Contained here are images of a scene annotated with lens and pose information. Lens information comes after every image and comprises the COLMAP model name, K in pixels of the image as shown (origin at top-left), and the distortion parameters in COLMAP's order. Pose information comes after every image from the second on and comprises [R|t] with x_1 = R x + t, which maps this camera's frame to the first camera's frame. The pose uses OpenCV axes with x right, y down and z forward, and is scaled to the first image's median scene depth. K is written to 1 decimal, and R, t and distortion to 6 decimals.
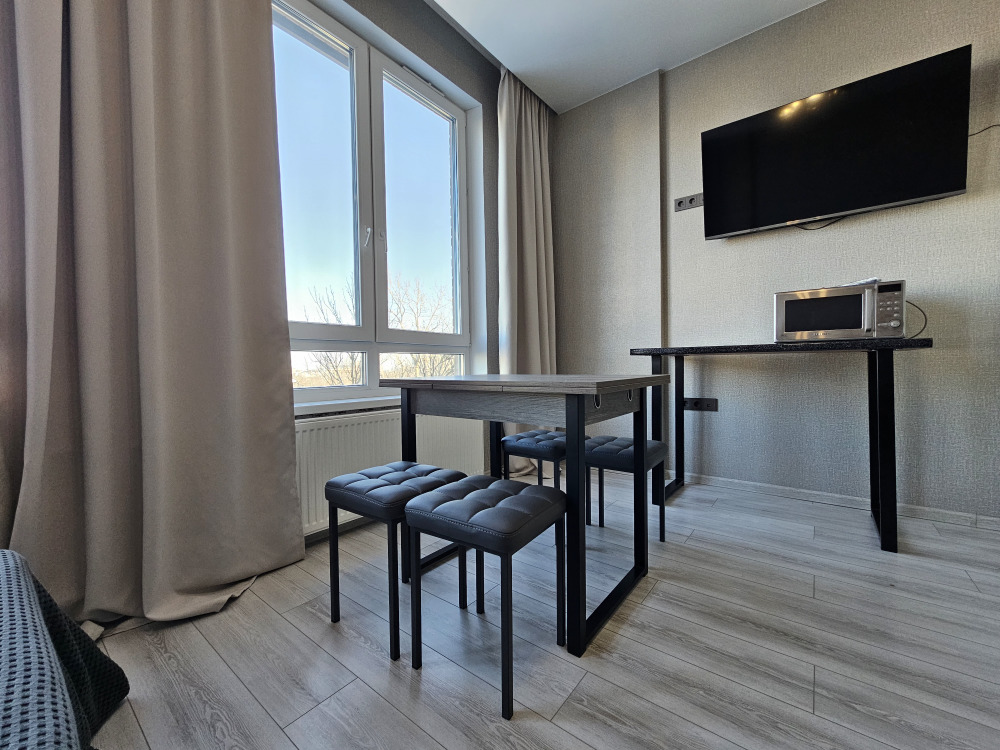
lens RADIAL K [[406.7, 0, 496.1], [0, 406.7, 373.8], [0, 0, 1]] dist [0.000115, -0.000770]
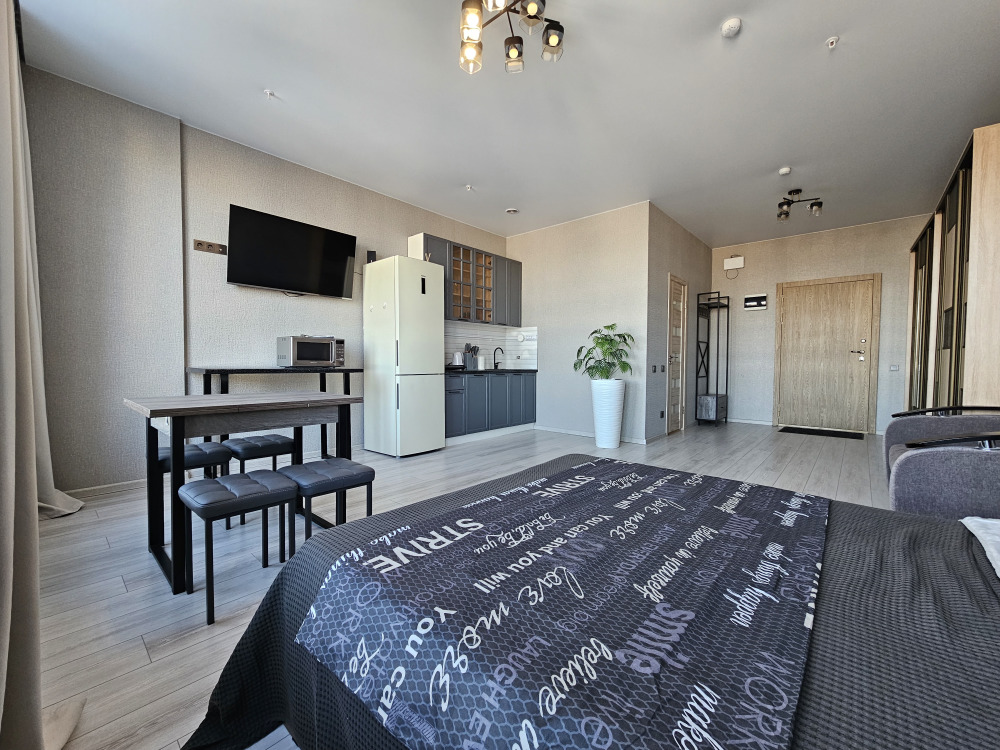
lens RADIAL K [[406.7, 0, 496.1], [0, 406.7, 373.8], [0, 0, 1]] dist [0.000115, -0.000770]
pose [[0.064750, -0.014027, 0.997803, -0.855115], [0.007765, 0.999878, 0.013553, -0.060217], [-0.997871, 0.006870, 0.064851, 0.065704]]
